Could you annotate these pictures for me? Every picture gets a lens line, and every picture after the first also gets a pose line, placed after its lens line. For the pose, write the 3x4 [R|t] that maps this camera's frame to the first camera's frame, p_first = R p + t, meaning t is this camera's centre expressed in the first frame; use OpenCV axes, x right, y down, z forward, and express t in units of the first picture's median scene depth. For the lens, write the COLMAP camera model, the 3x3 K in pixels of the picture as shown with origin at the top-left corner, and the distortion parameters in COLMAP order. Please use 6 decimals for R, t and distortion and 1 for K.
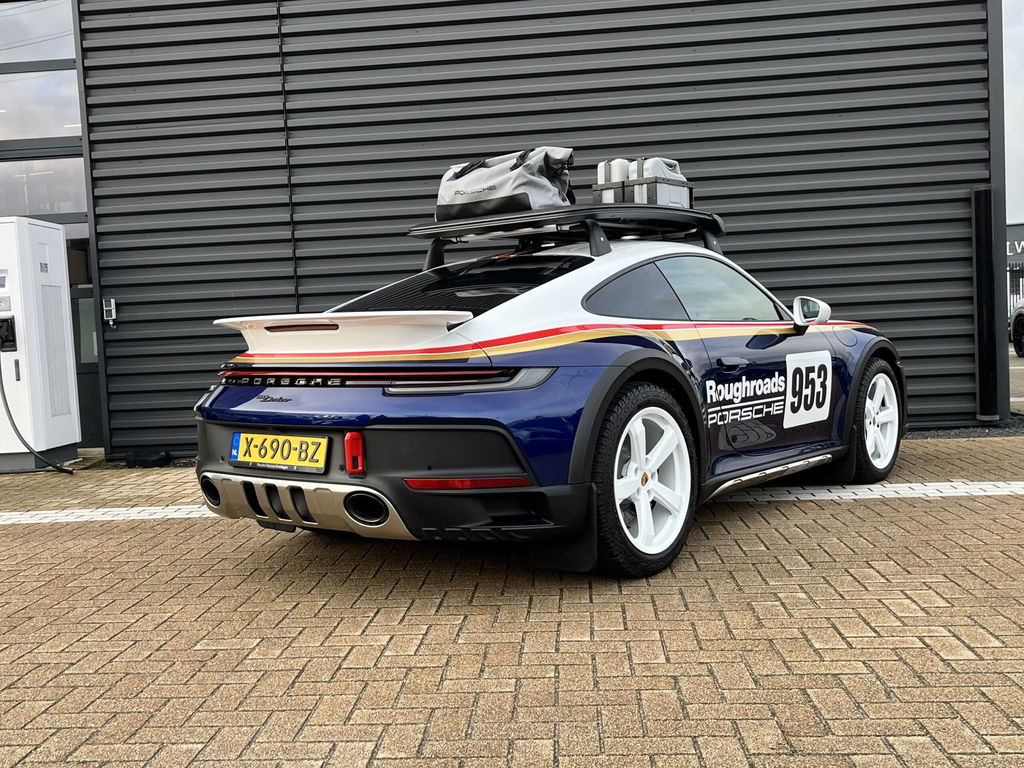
lens RADIAL K [[875.9, 0, 512.0], [0, 875.9, 384.0], [0, 0, 1]] dist [-0.000690, -0.009656]
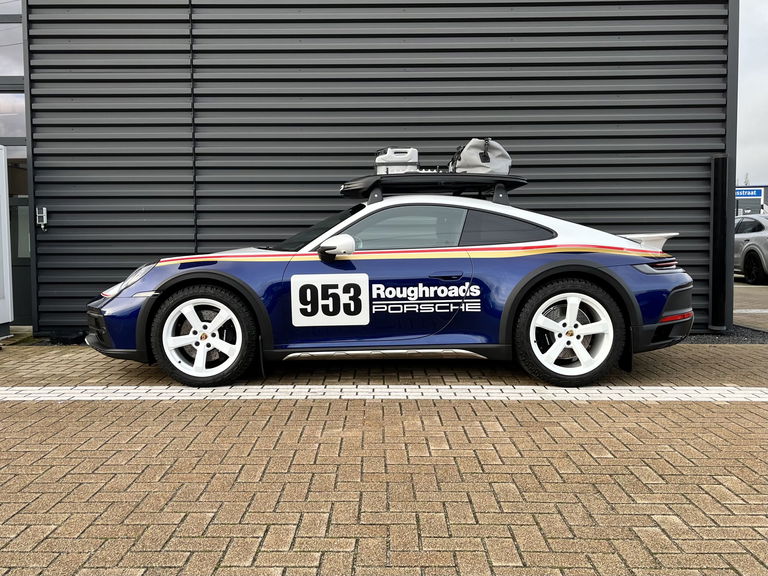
lens RADIAL K [[589.1, 0, 381.4], [0, 589.1, 276.7], [0, 0, 1]] dist [0.002127, 0.001687]
pose [[0.996694, 0.040026, 0.070710, -0.035399], [-0.039650, 0.999191, -0.006715, -0.013131], [-0.070922, 0.003890, 0.997474, 0.136157]]
